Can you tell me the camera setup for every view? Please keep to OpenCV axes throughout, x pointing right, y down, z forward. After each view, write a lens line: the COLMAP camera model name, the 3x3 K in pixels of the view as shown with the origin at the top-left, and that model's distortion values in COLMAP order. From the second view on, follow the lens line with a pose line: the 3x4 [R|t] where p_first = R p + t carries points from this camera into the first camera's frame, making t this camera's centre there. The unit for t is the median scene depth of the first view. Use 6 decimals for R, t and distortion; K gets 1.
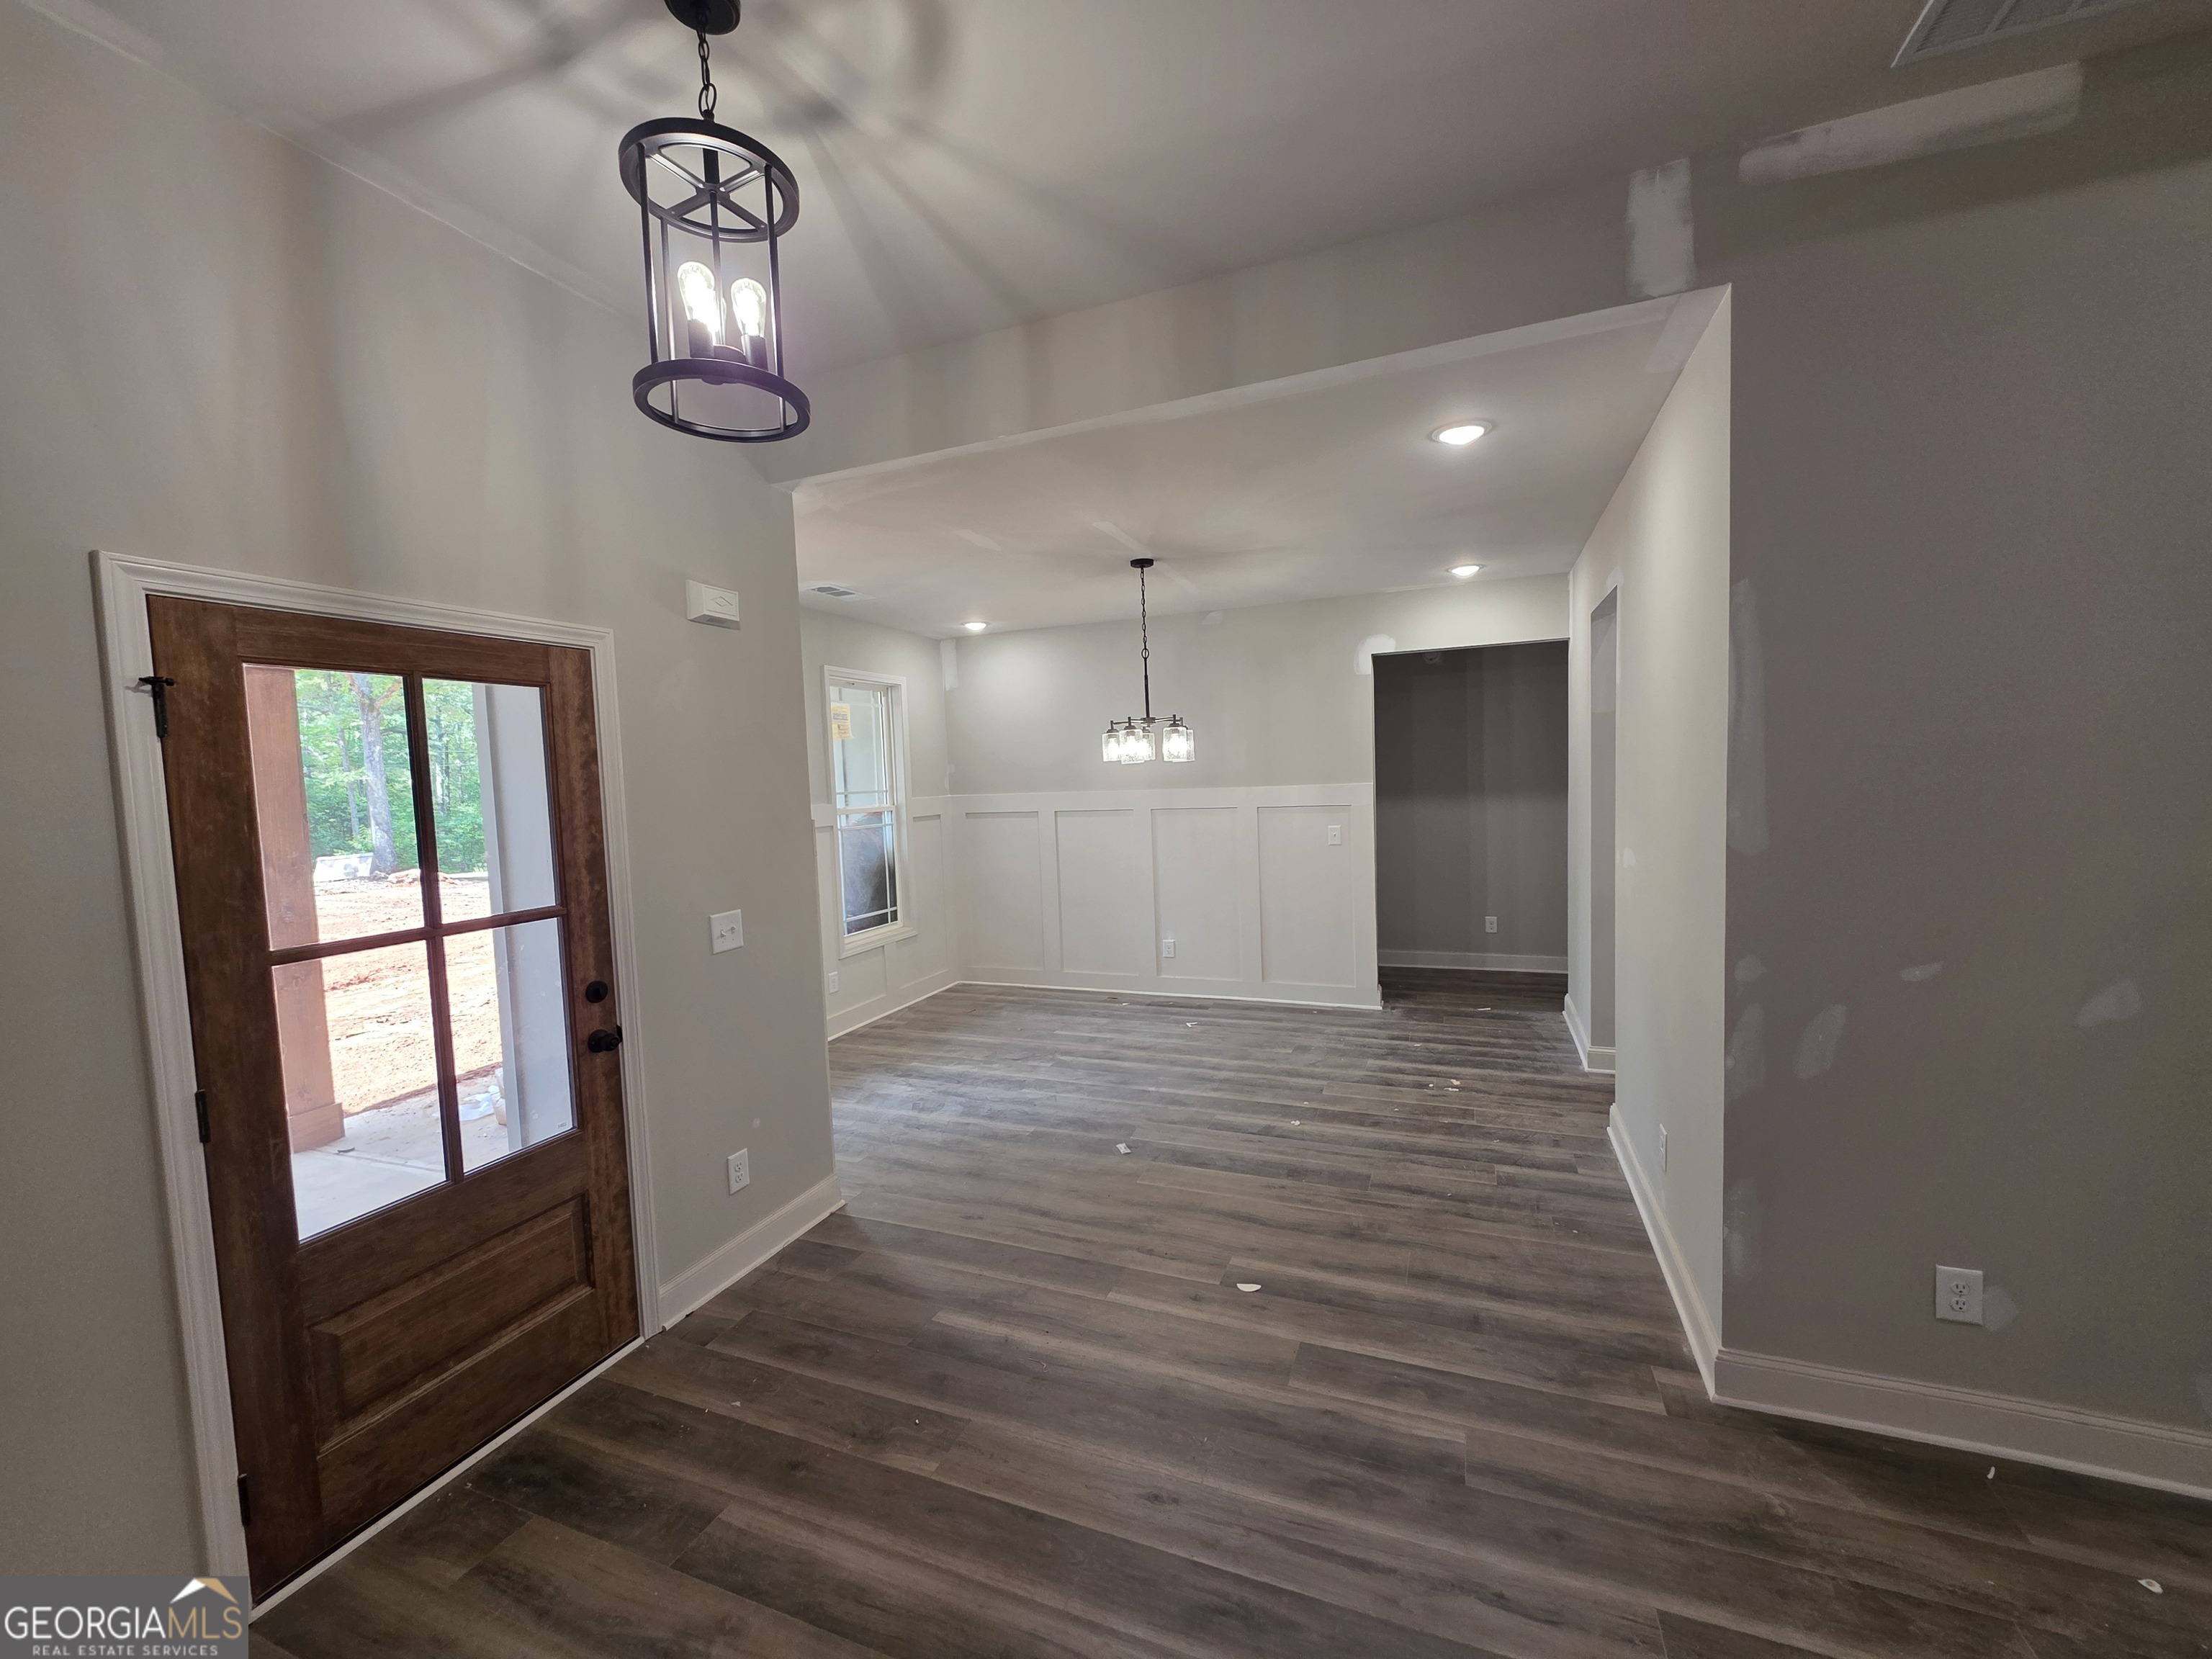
lens RADIAL K [[880.1, 0, 1104.9], [0, 880.1, 831.7], [0, 0, 1]] dist [0.000825, 0.000152]
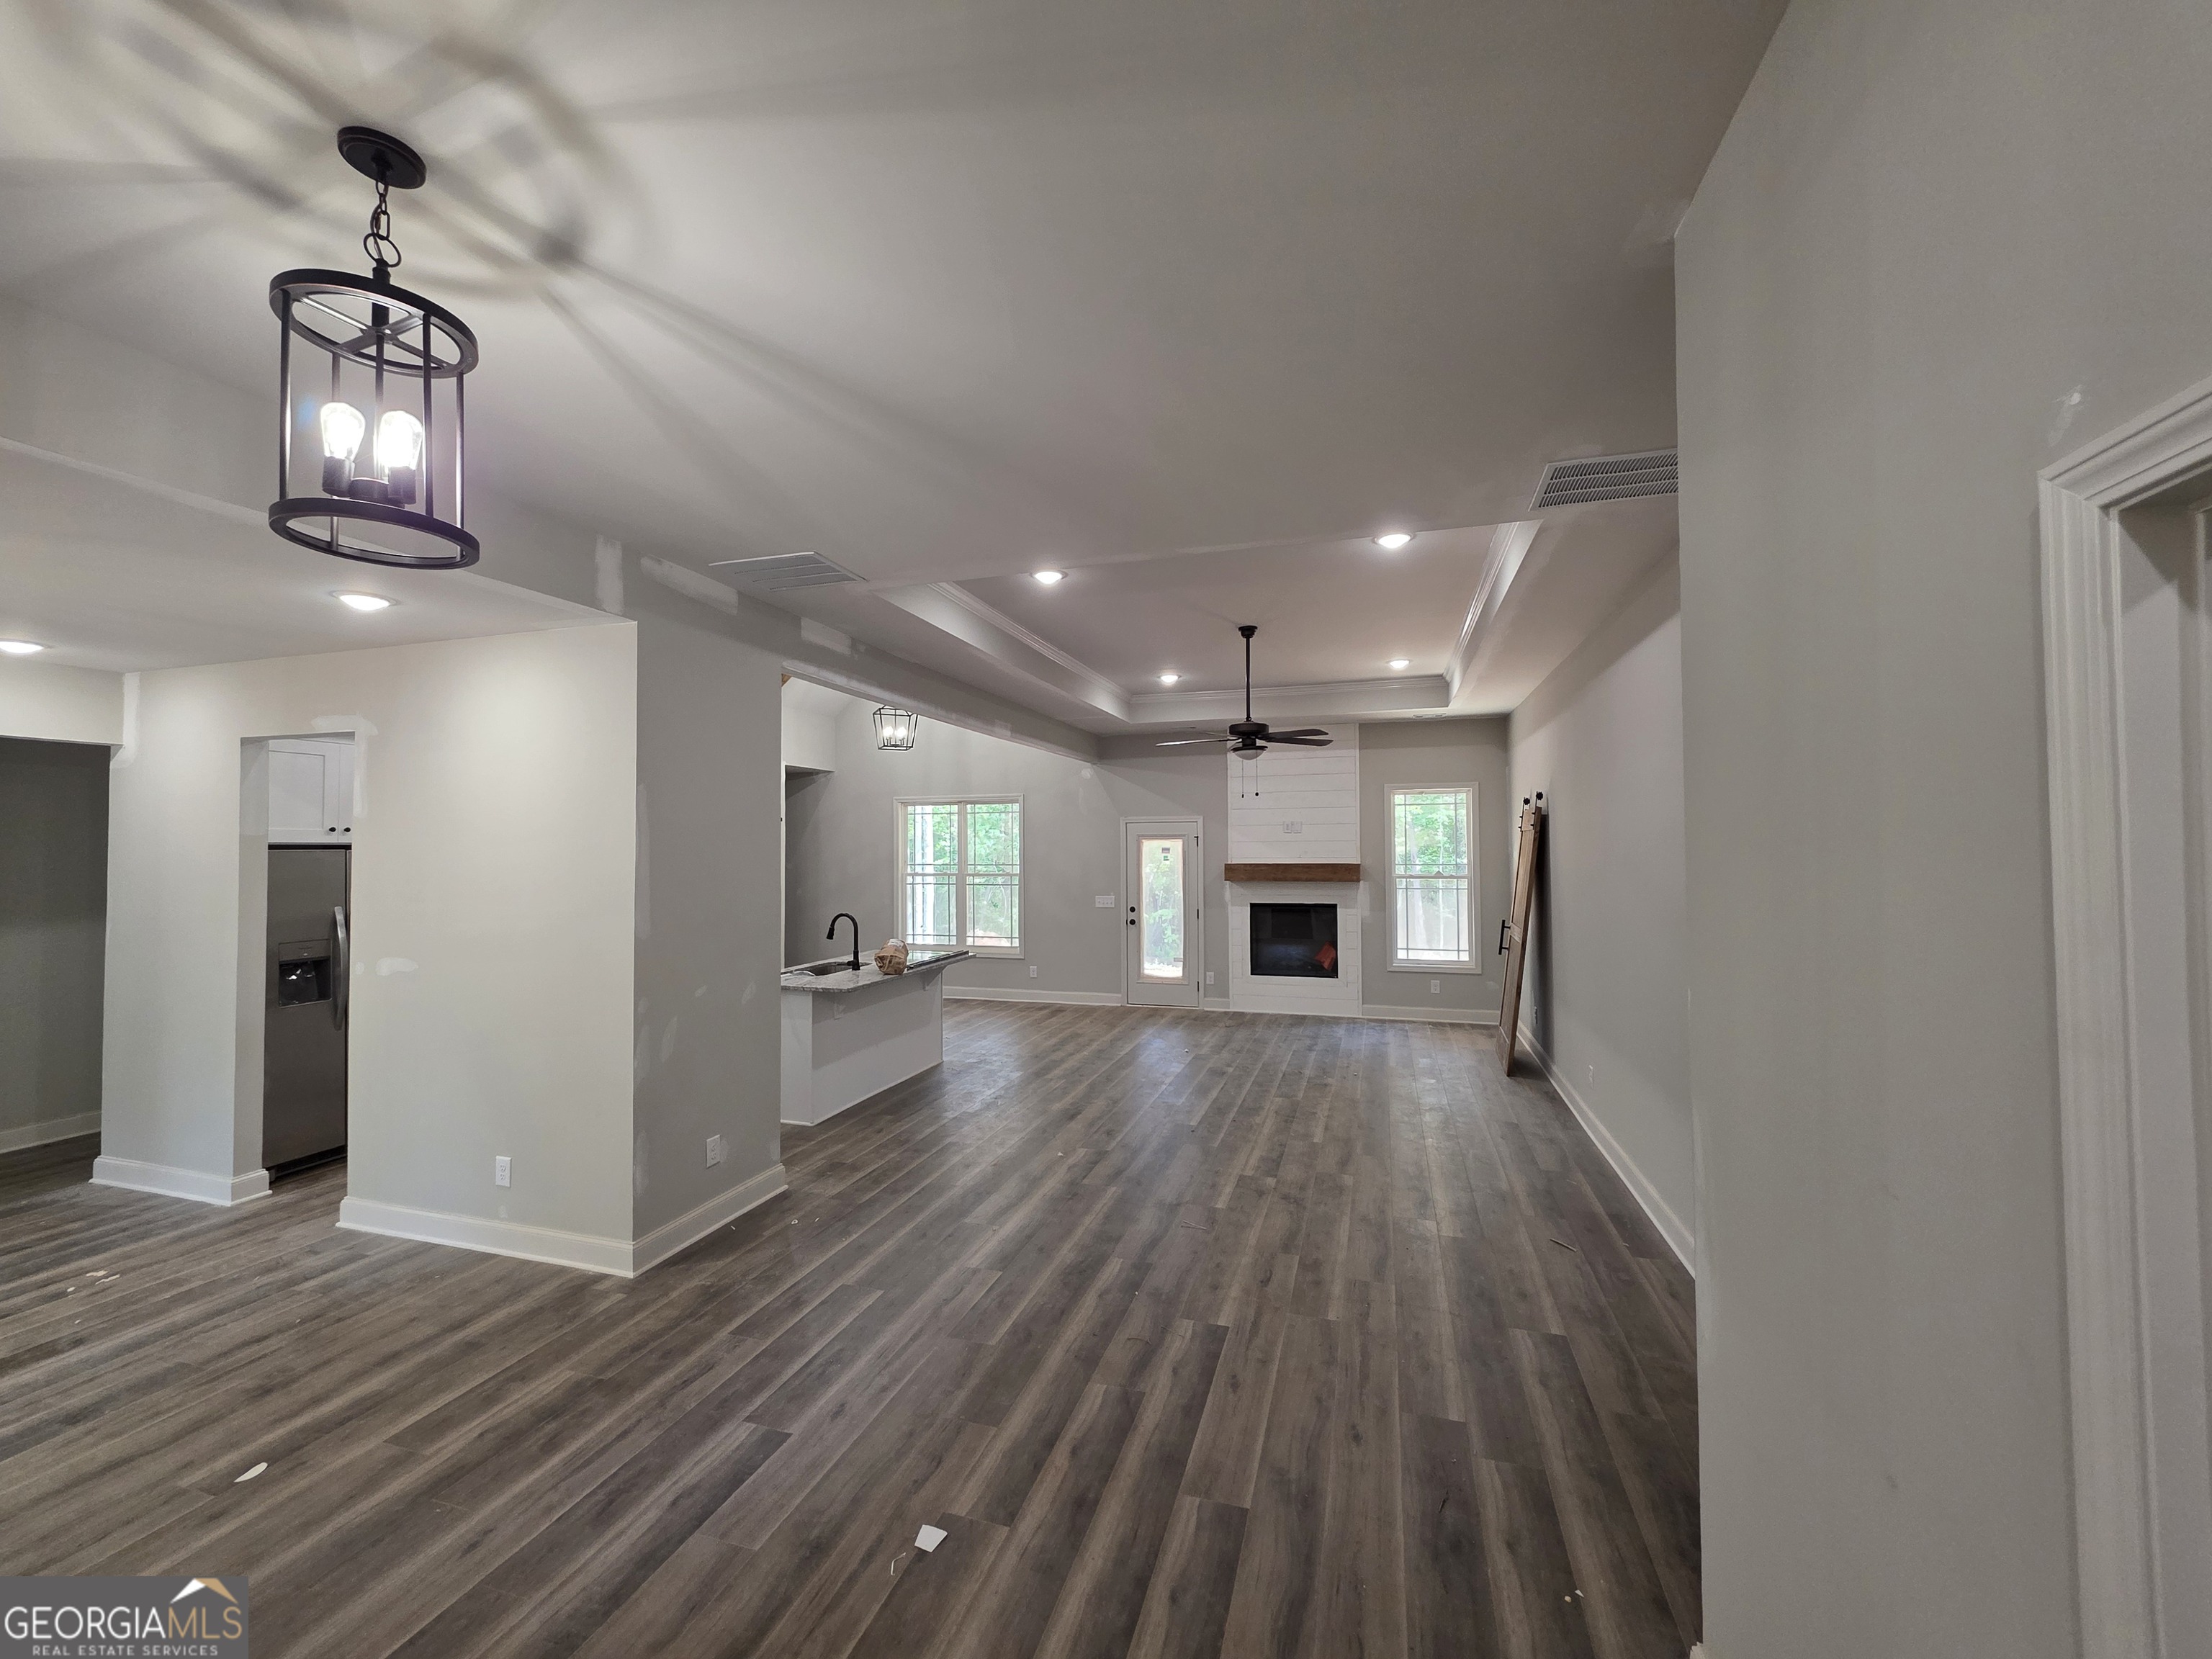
lens RADIAL K [[880.1, 0, 1104.9], [0, 880.1, 831.7], [0, 0, 1]] dist [0.000825, 0.000152]
pose [[-0.075389, 0.056258, 0.995566, -0.823340], [0.076908, 0.995761, -0.050445, -0.020318], [-0.994184, 0.072764, -0.079396, 0.158247]]
